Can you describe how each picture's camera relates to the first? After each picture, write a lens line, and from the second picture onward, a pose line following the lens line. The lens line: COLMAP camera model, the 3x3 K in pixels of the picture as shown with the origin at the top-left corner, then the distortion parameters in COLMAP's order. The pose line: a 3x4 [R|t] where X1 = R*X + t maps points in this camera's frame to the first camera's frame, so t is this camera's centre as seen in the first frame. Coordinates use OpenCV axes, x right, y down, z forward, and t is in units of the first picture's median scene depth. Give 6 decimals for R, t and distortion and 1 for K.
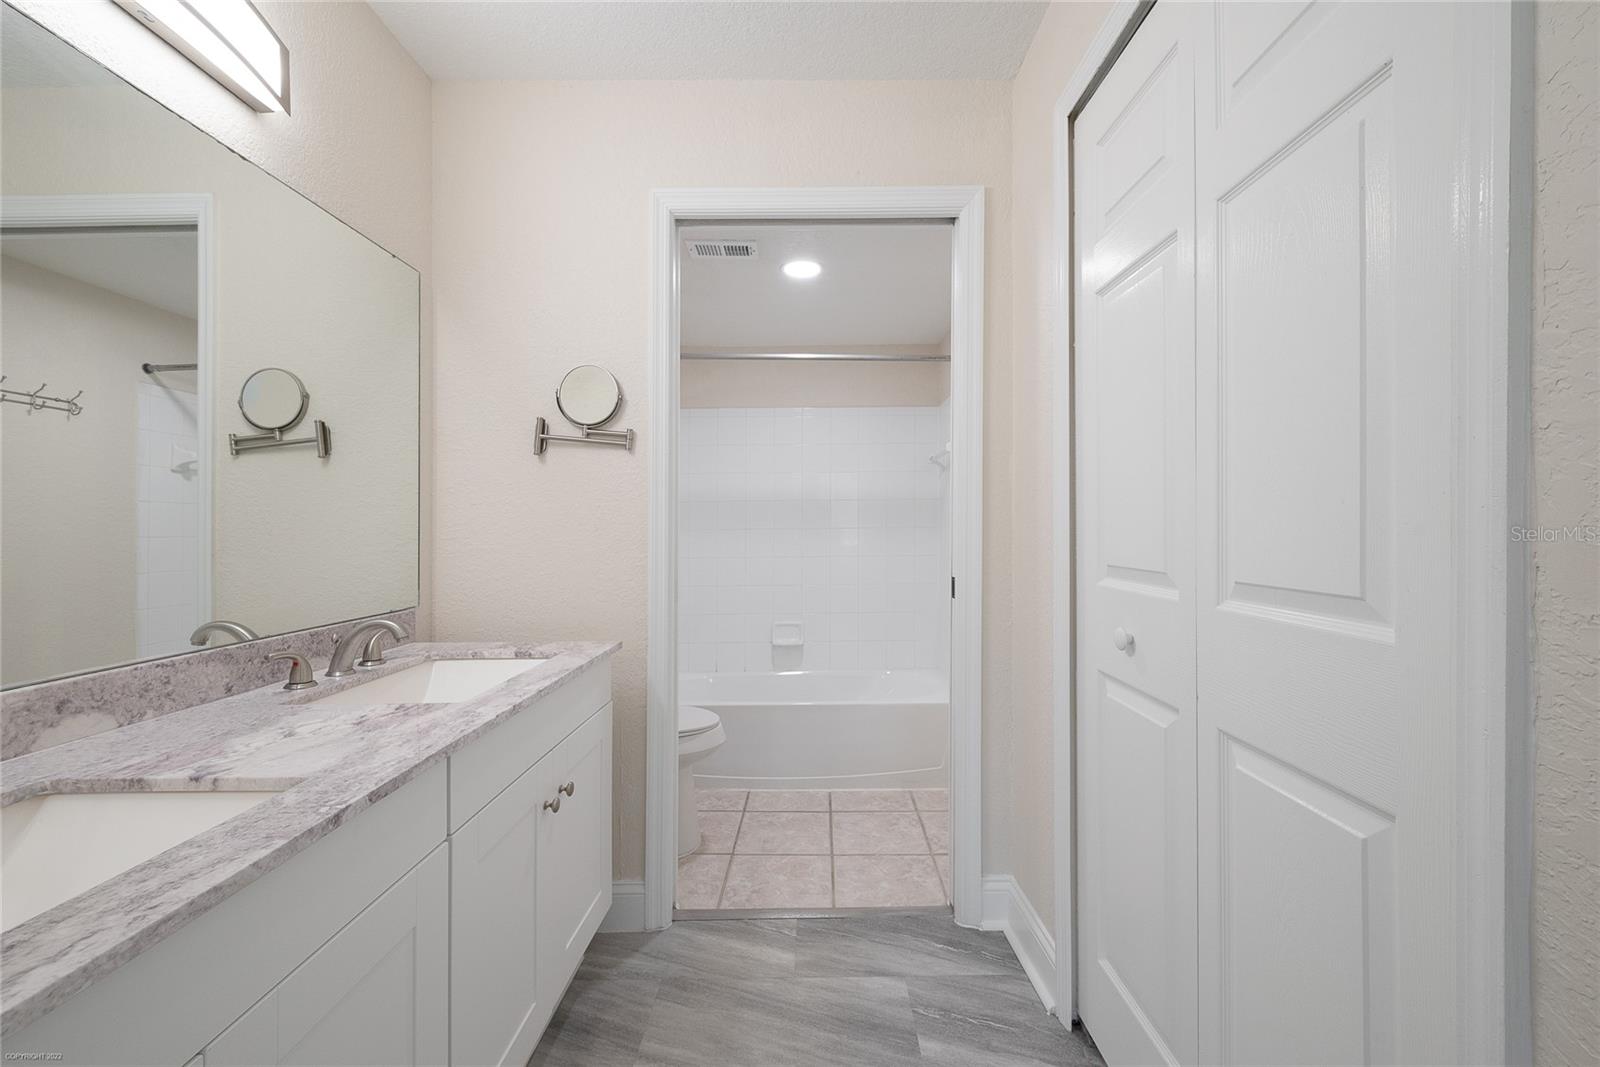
lens RADIAL K [[637.5, 0, 807.5], [0, 637.5, 534.0], [0, 0, 1]] dist [0.000234, 0.000212]
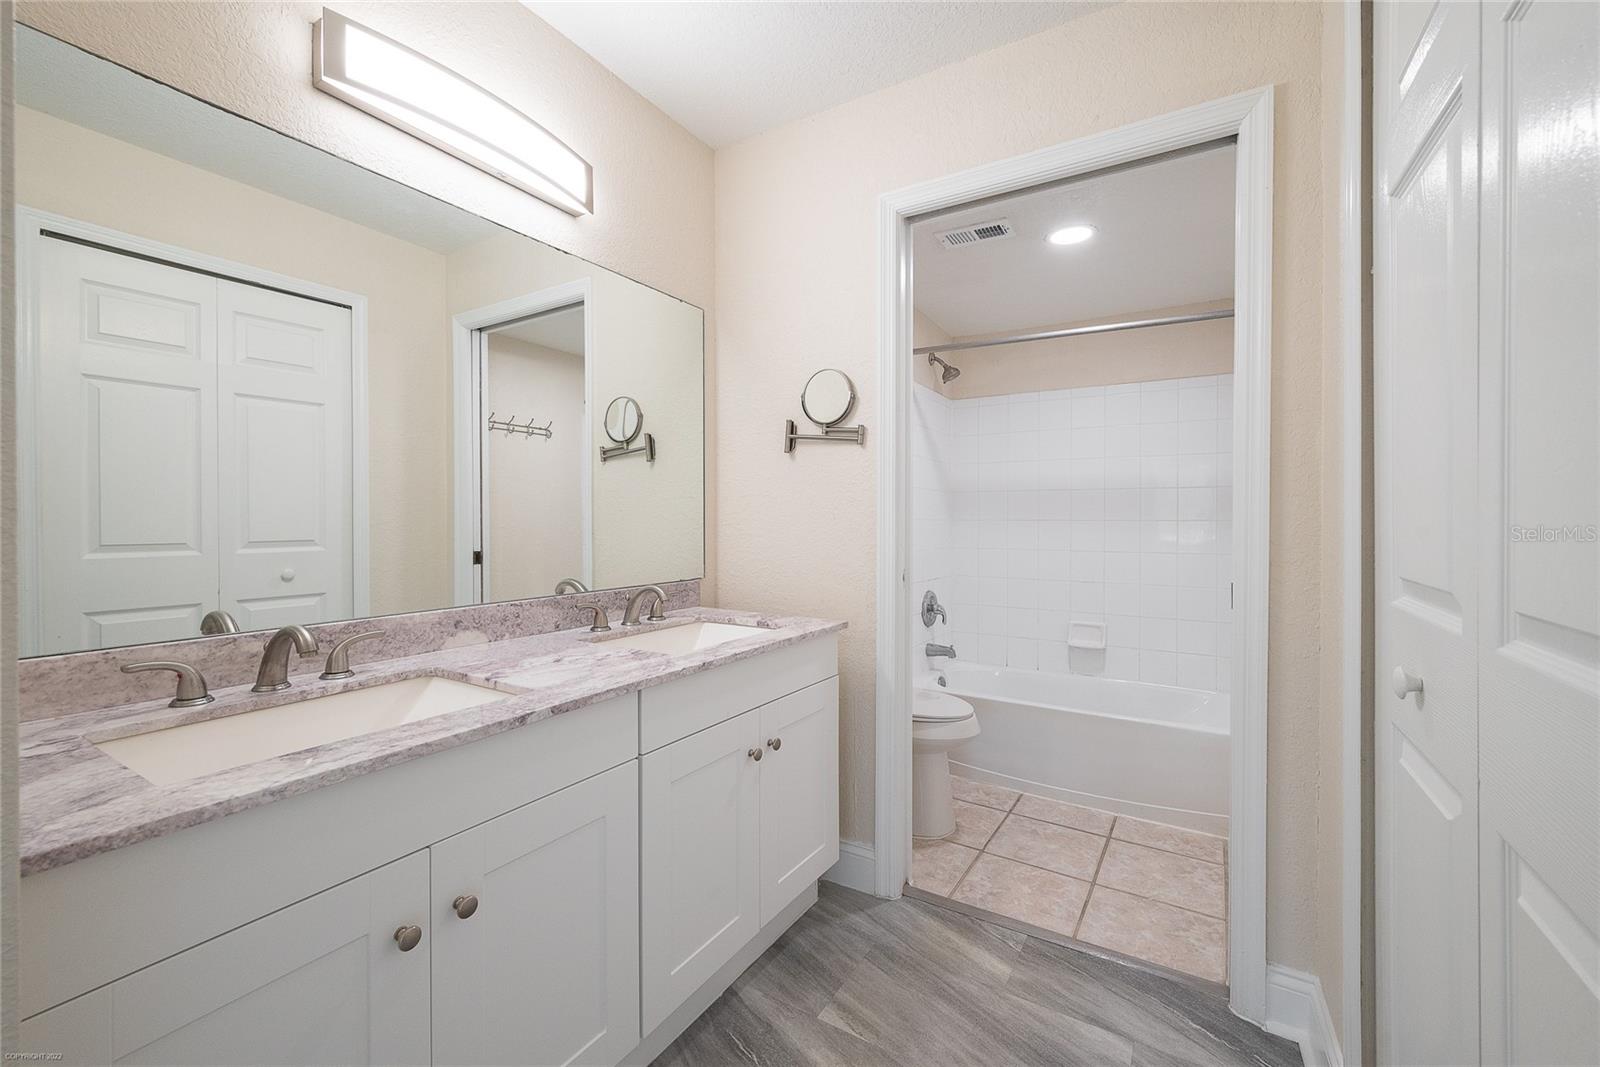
lens RADIAL K [[630.1, 0, 806.8], [0, 630.1, 529.7], [0, 0, 1]] dist [-0.000453, 0.000177]
pose [[0.858518, 0.022125, -0.512305, 0.192502], [-0.016720, 0.999745, 0.015156, -0.003154], [0.512510, -0.004446, 0.858670, 0.044068]]
